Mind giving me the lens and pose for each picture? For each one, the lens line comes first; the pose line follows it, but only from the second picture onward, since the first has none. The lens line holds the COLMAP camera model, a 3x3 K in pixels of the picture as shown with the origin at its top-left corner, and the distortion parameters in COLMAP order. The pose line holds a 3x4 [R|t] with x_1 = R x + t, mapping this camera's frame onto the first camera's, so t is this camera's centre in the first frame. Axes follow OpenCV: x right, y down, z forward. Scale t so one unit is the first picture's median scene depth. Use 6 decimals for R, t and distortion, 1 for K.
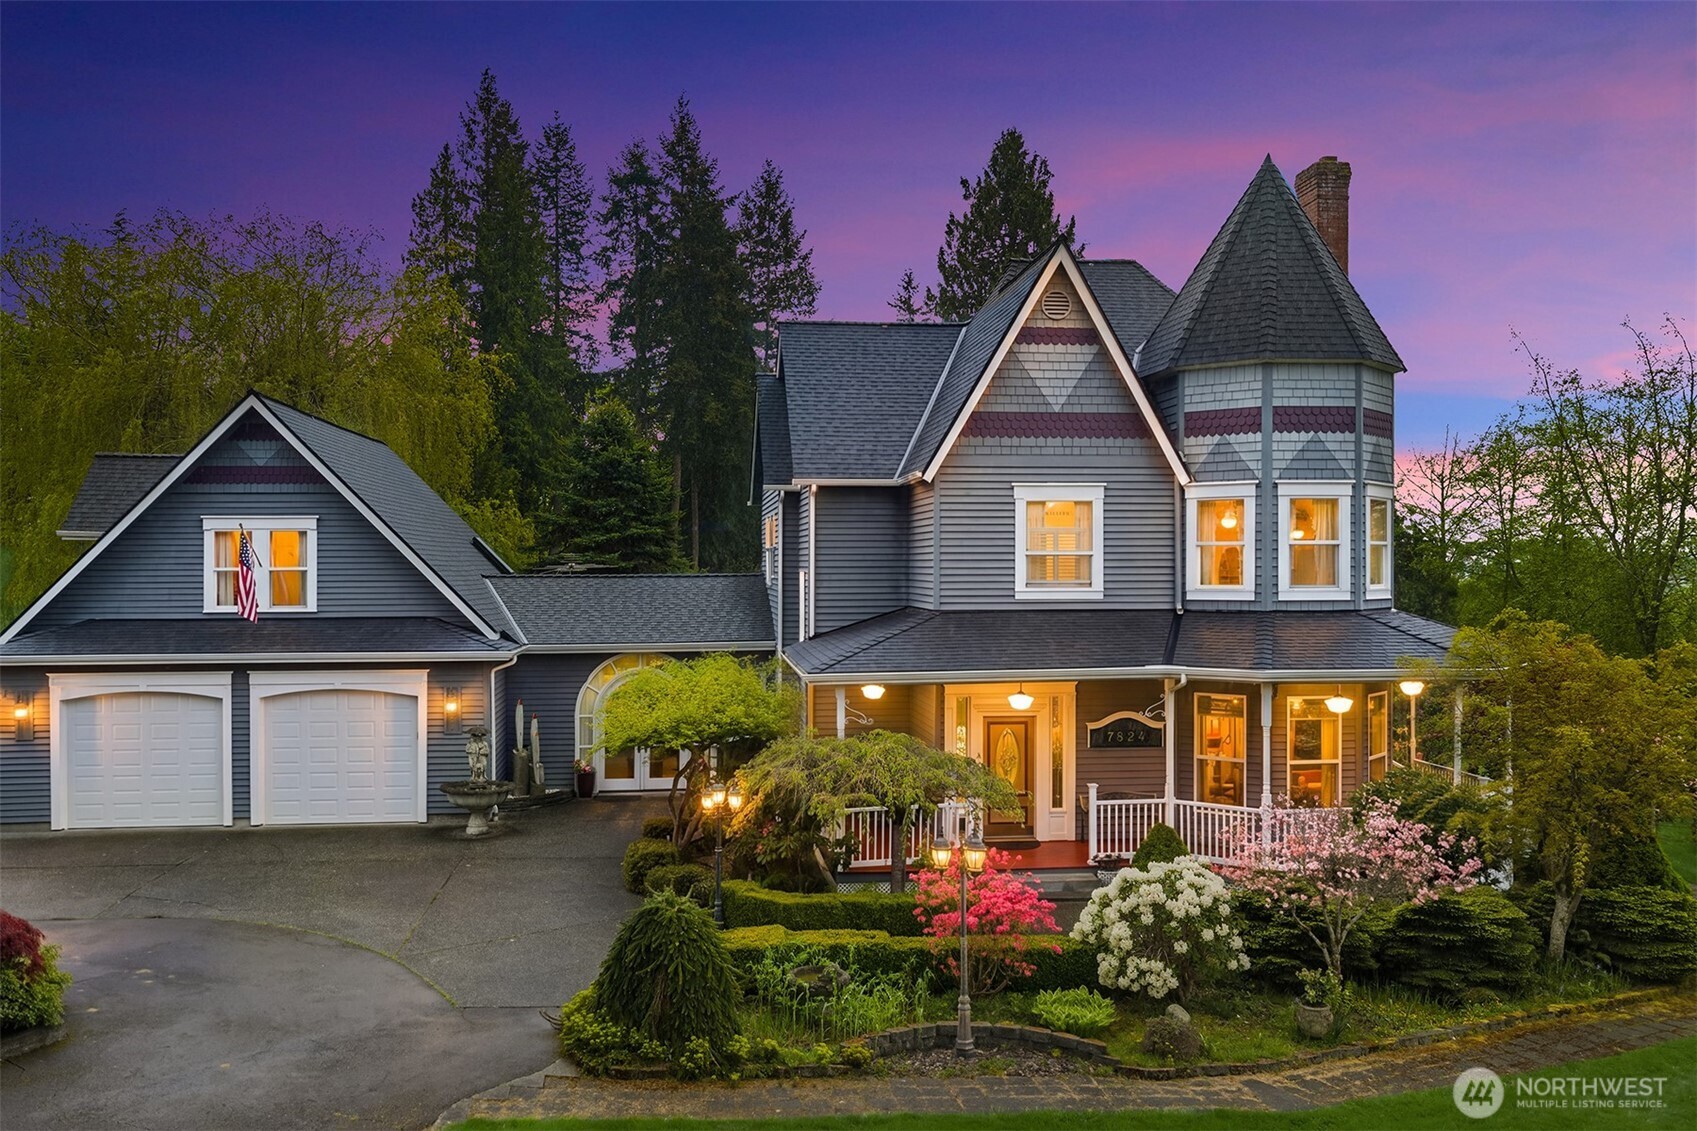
lens RADIAL K [[1471.7, 0, 848.5], [0, 1471.7, 565.5], [0, 0, 1]] dist [0.010466, -0.006760]
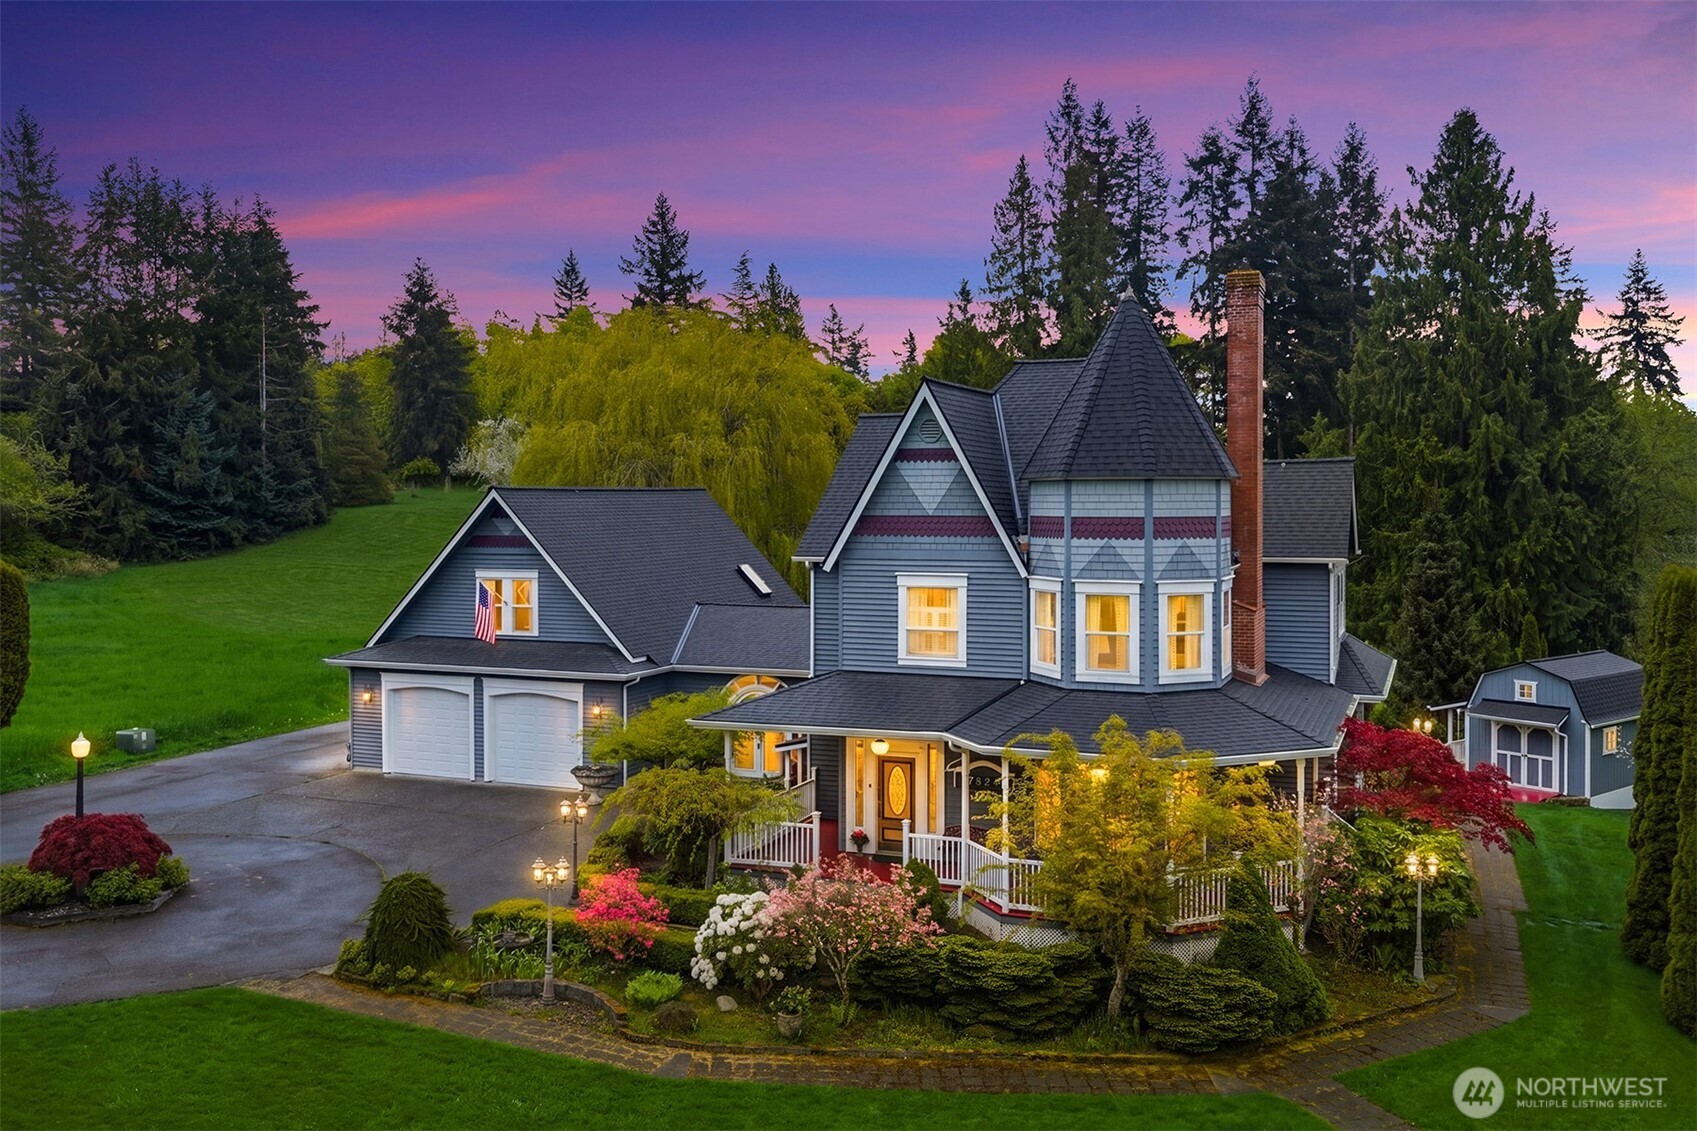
lens RADIAL K [[1405.5, 0, 815.7], [0, 1405.5, 510.2], [0, 0, 1]] dist [0.003912, 0.000406]
pose [[0.874448, 0.002010, -0.485116, 0.573915], [-0.000169, 0.999993, 0.003838, -0.102924], [0.485120, -0.003274, 0.874442, -0.076383]]
